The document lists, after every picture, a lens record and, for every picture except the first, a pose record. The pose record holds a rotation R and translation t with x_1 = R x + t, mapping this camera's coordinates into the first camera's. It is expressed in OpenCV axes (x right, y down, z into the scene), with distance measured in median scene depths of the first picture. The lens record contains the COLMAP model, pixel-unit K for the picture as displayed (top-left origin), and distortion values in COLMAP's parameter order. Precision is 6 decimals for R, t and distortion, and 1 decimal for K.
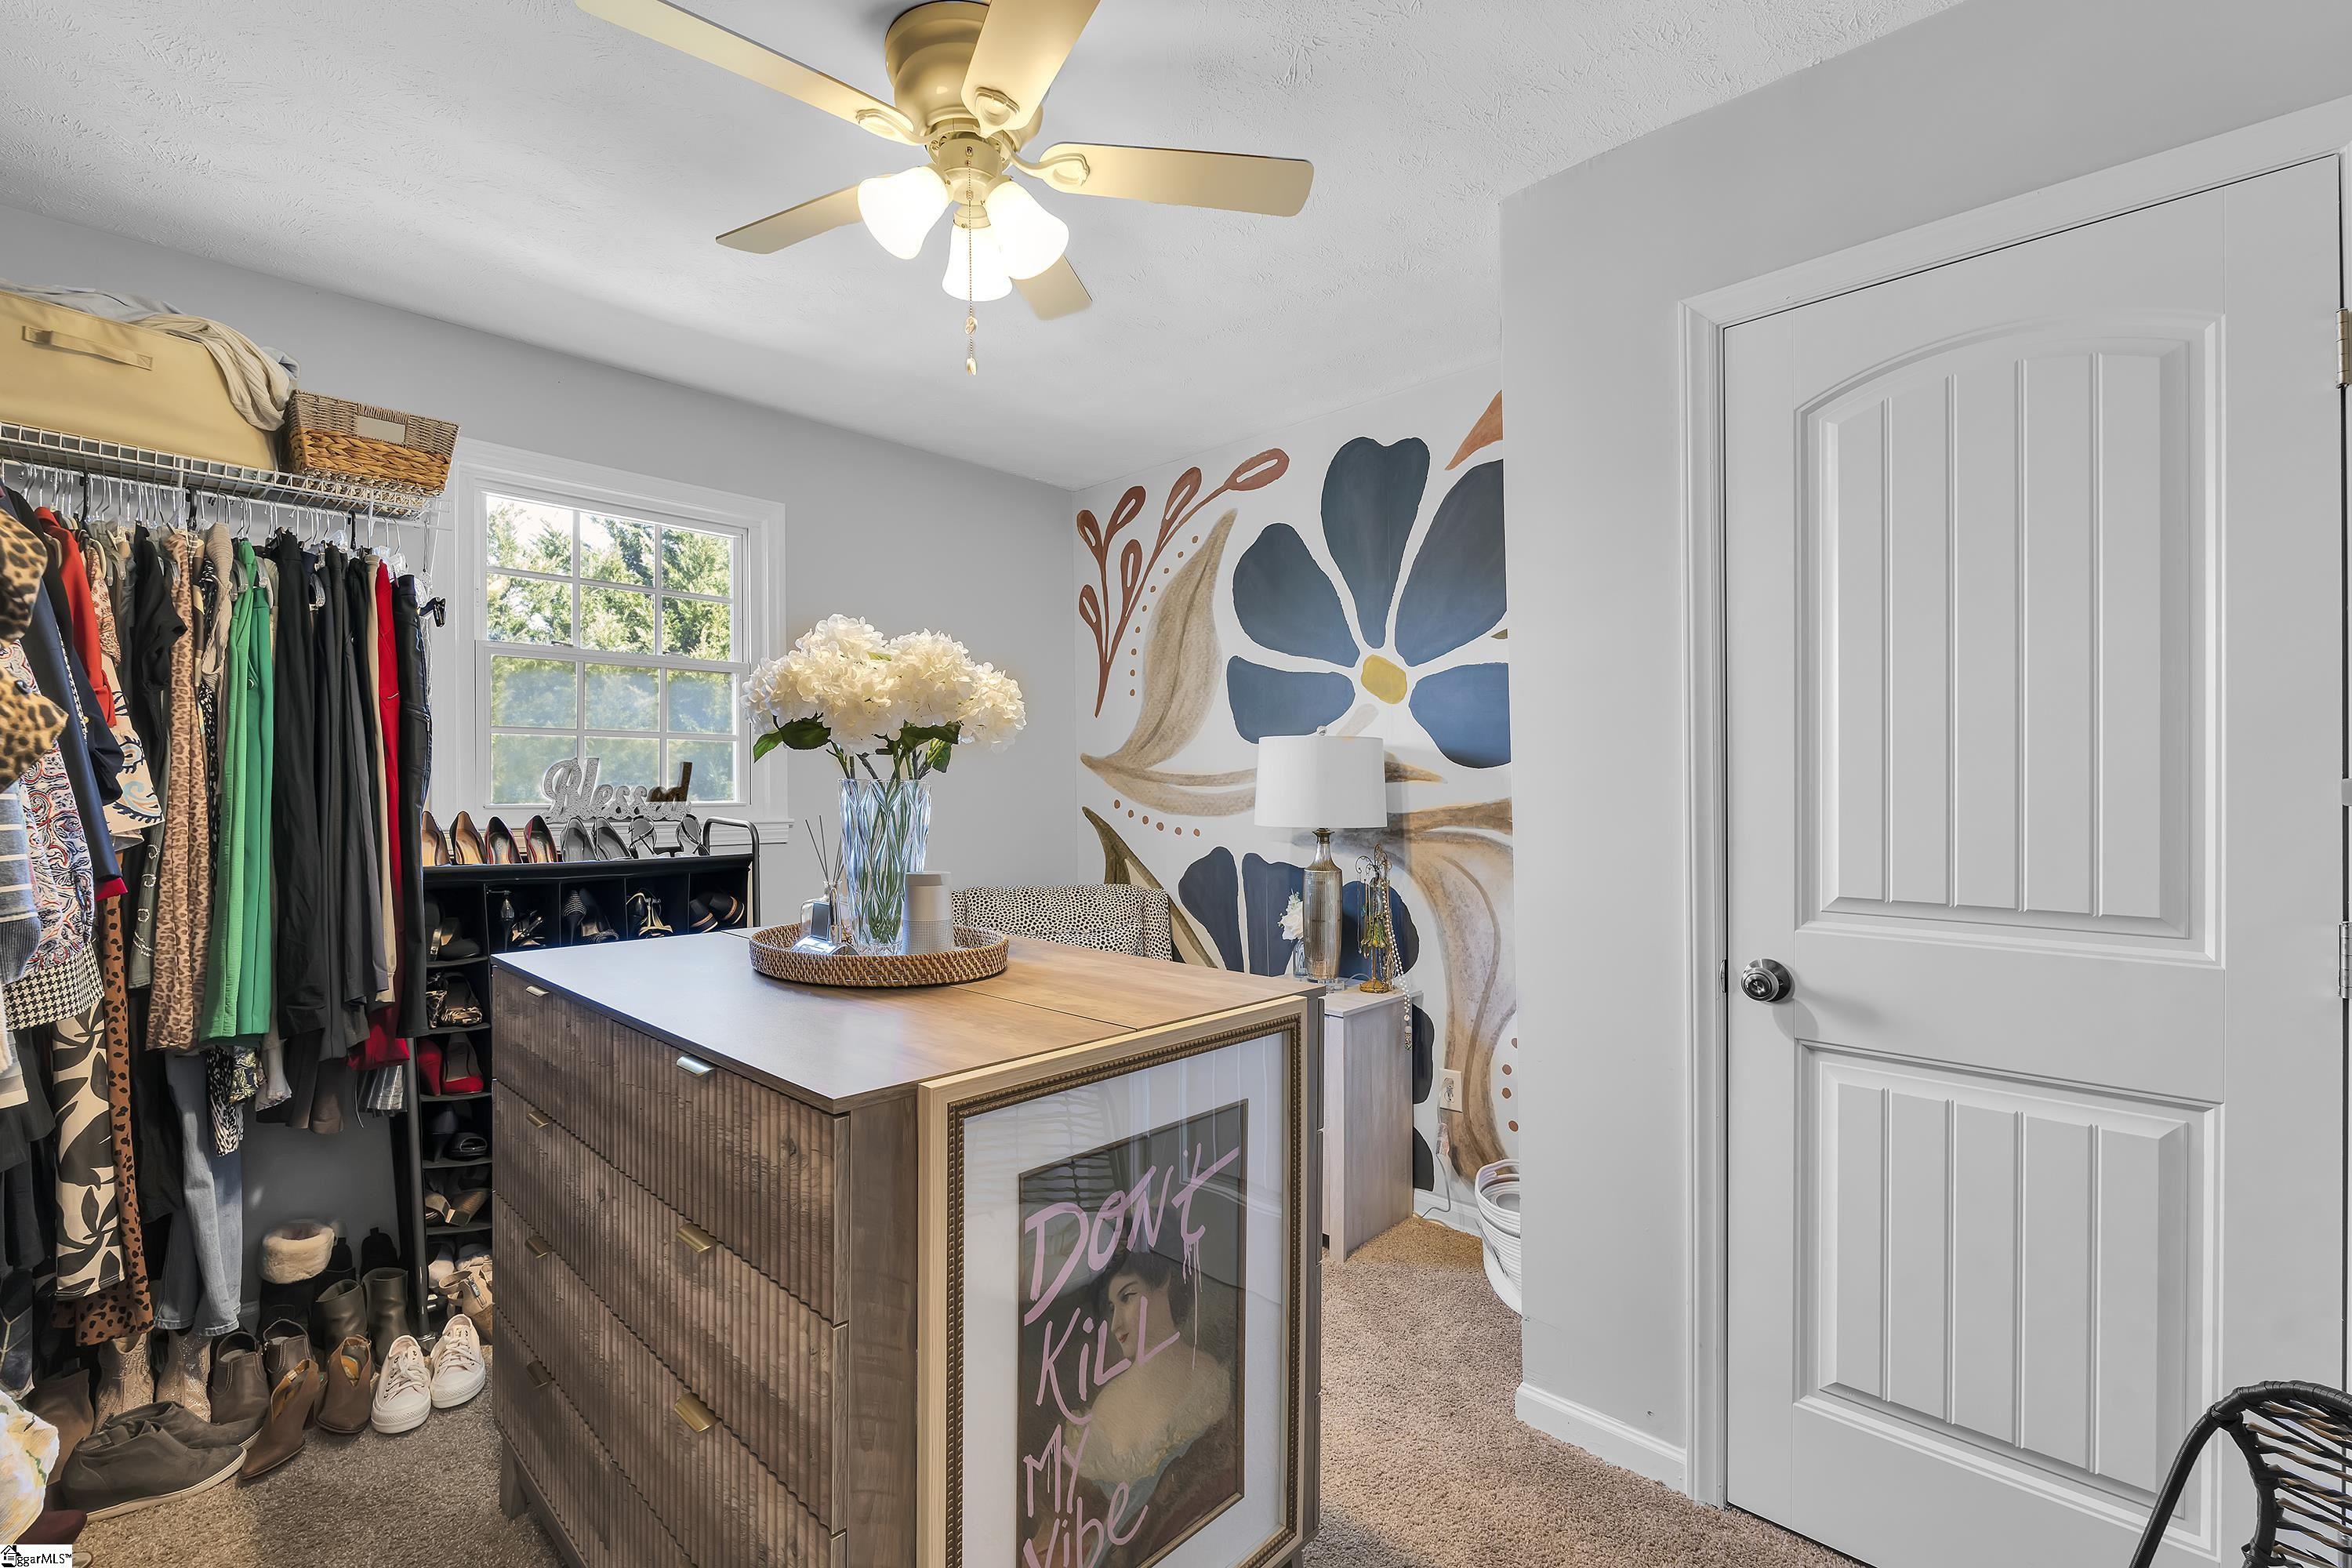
lens RADIAL K [[1044.7, 0, 1167.9], [0, 1044.7, 787.0], [0, 0, 1]] dist [-0.001924, 0.000039]
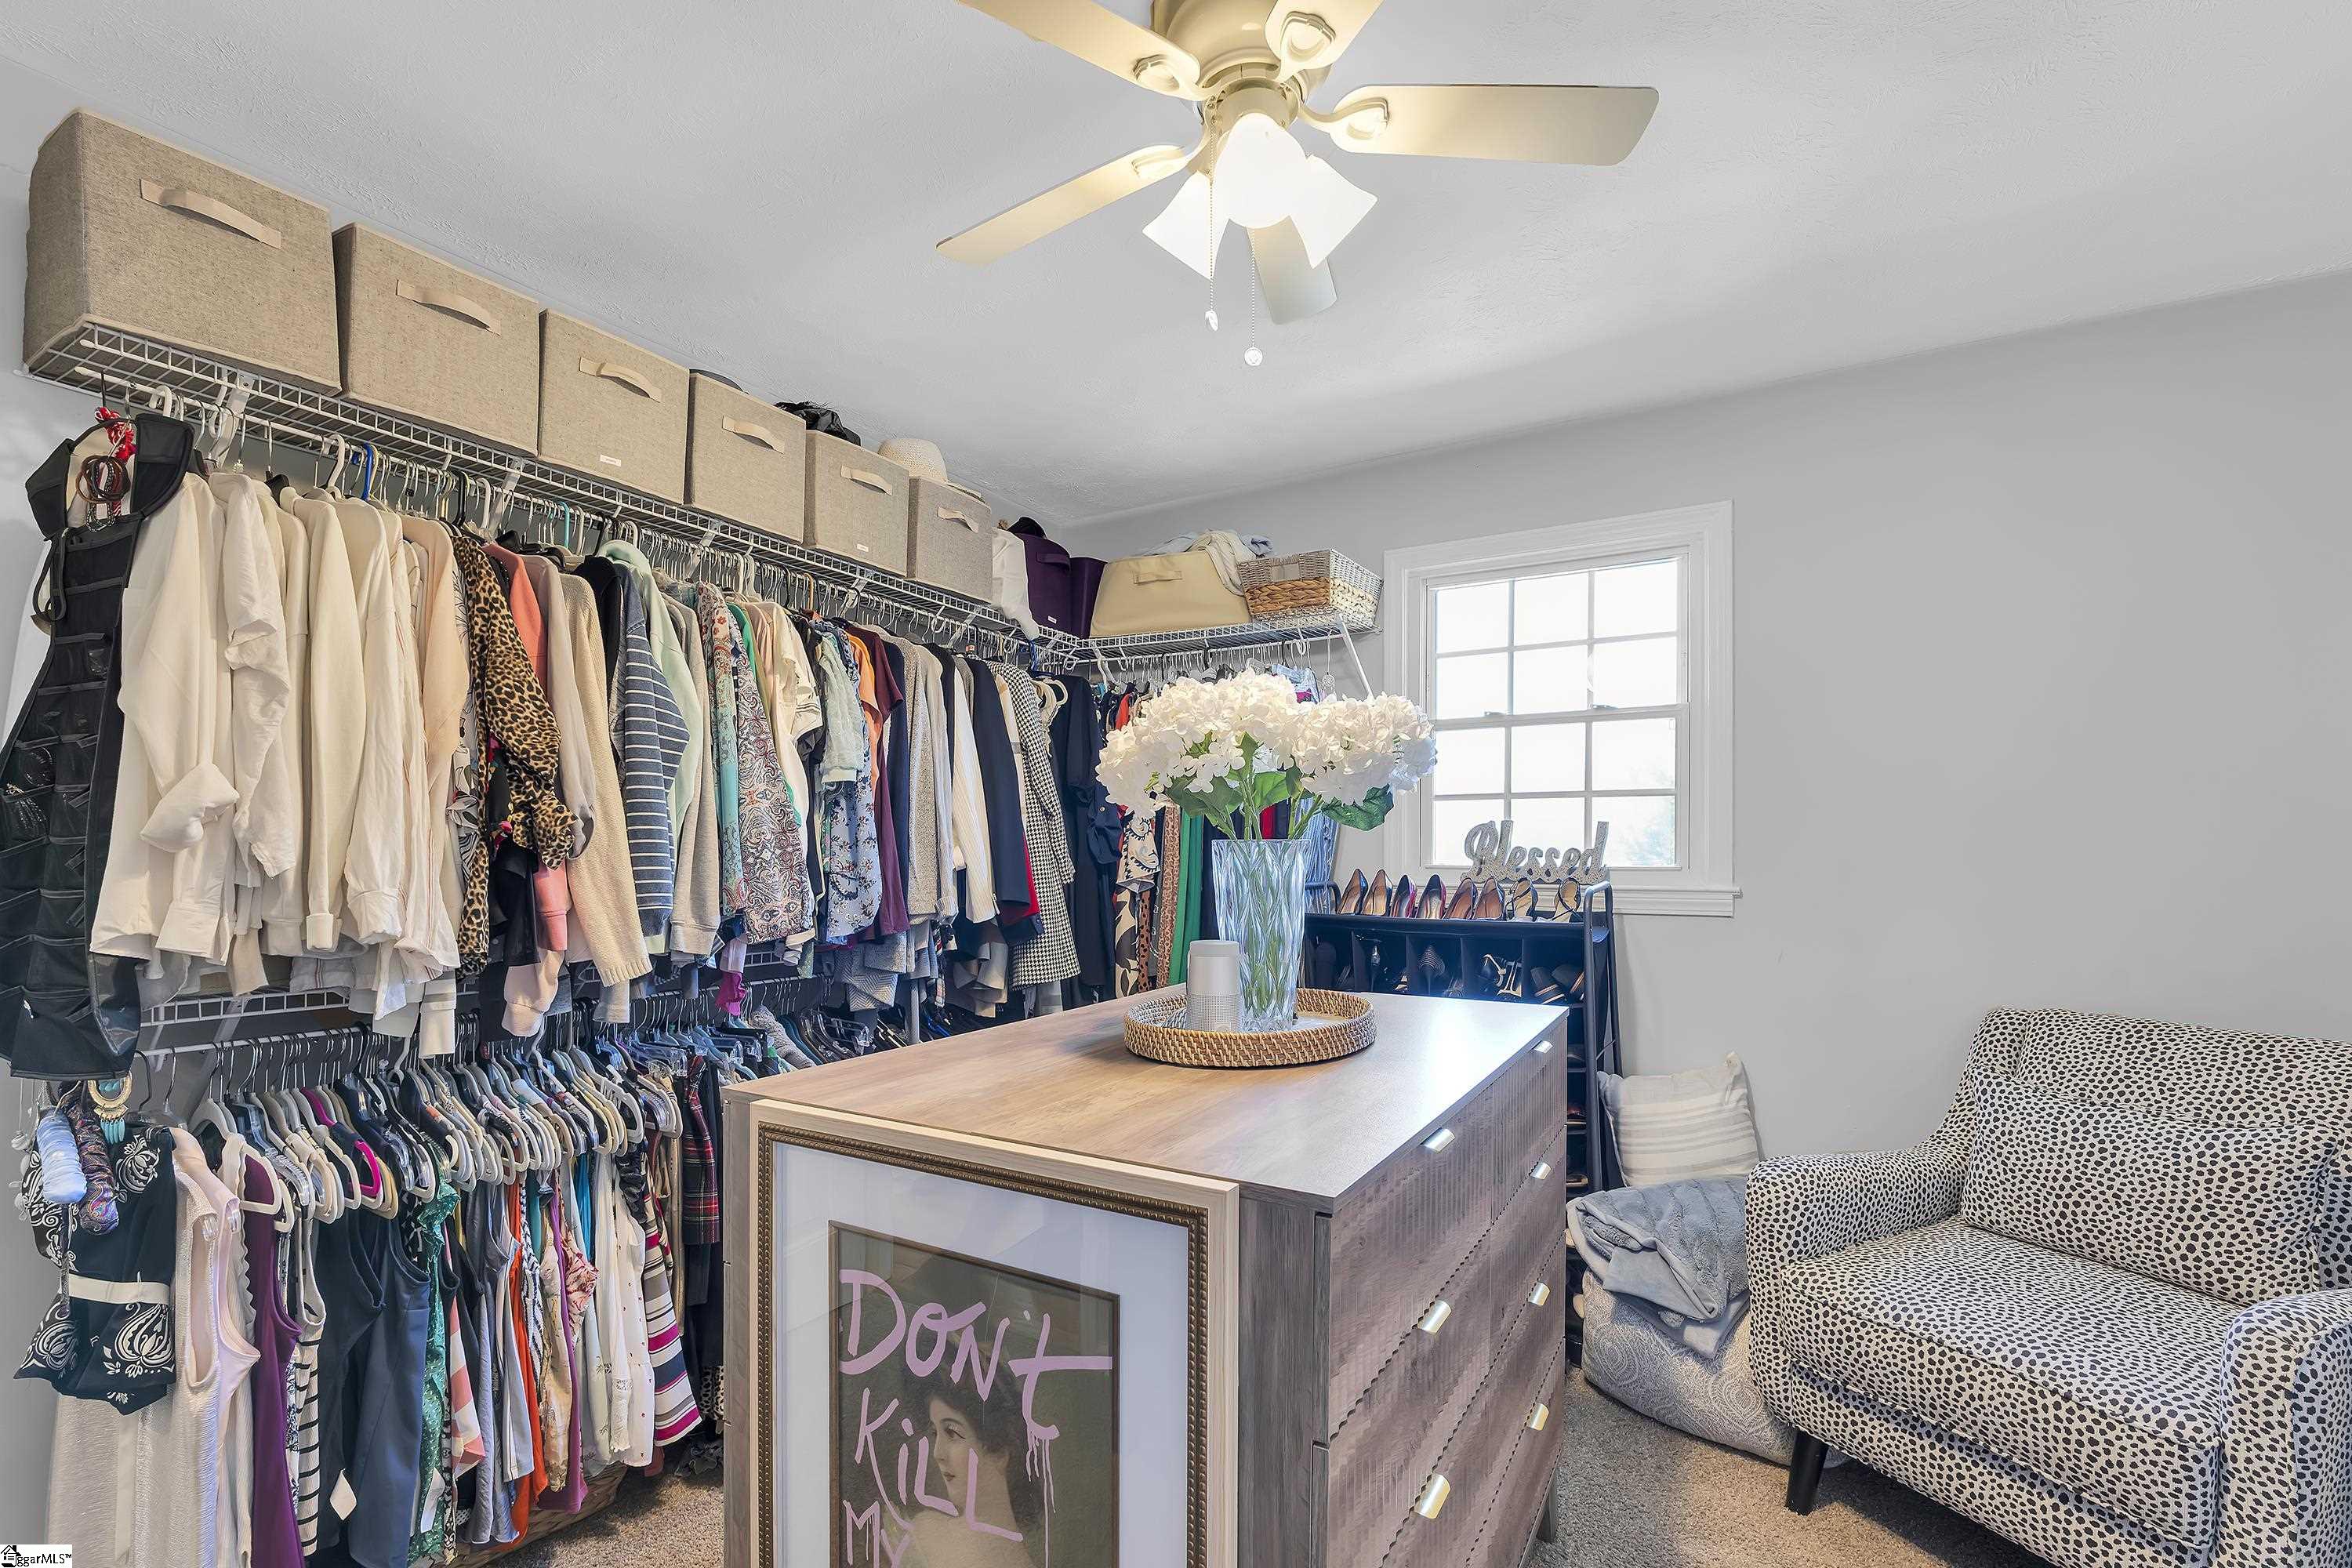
lens RADIAL K [[1044.7, 0, 1113.9], [0, 1044.7, 852.2], [0, 0, 1]] dist [-0.001924, 0.000039]
pose [[0.224628, 0.000939, -0.974444, 0.809771], [0.002370, 0.999996, 0.001510, 0.001081], [0.974442, -0.002649, 0.224625, 0.900783]]
